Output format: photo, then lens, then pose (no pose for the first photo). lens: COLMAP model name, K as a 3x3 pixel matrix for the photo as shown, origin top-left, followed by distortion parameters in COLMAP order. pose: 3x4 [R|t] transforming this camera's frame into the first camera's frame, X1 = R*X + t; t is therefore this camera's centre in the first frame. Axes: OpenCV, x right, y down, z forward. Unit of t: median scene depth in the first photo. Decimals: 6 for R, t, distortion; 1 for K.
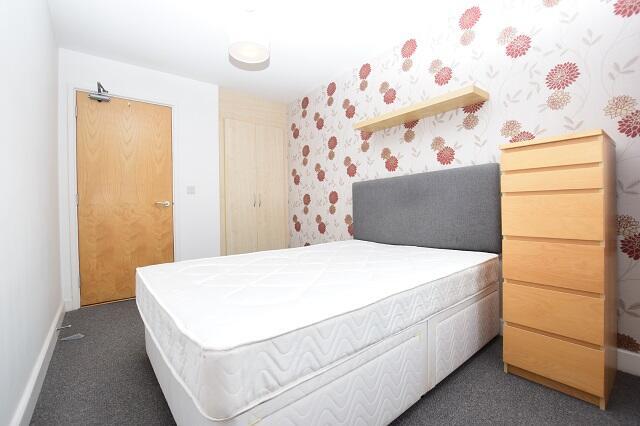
lens RADIAL K [[286.5, 0, 320.0], [0, 286.5, 213.0], [0, 0, 1]] dist [0.001795, 0.000271]
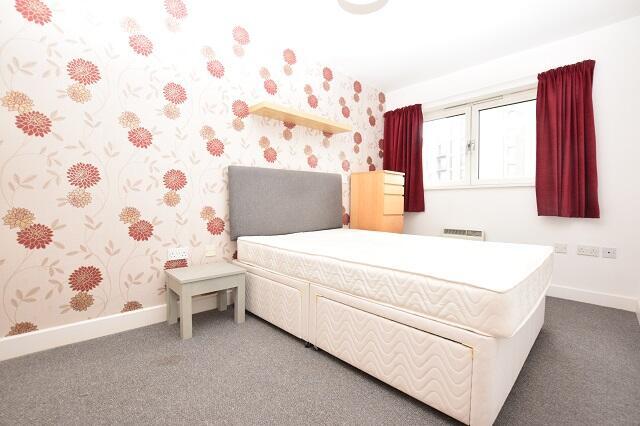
lens RADIAL K [[273.2, 0, 320.0], [0, 273.2, 213.0], [0, 0, 1]] dist [-0.023012, 0.000085]
pose [[-0.064384, -0.030020, 0.997474, -0.731421], [0.001179, 0.999544, 0.030158, 0.002968], [-0.997925, 0.003117, -0.064319, 0.905480]]
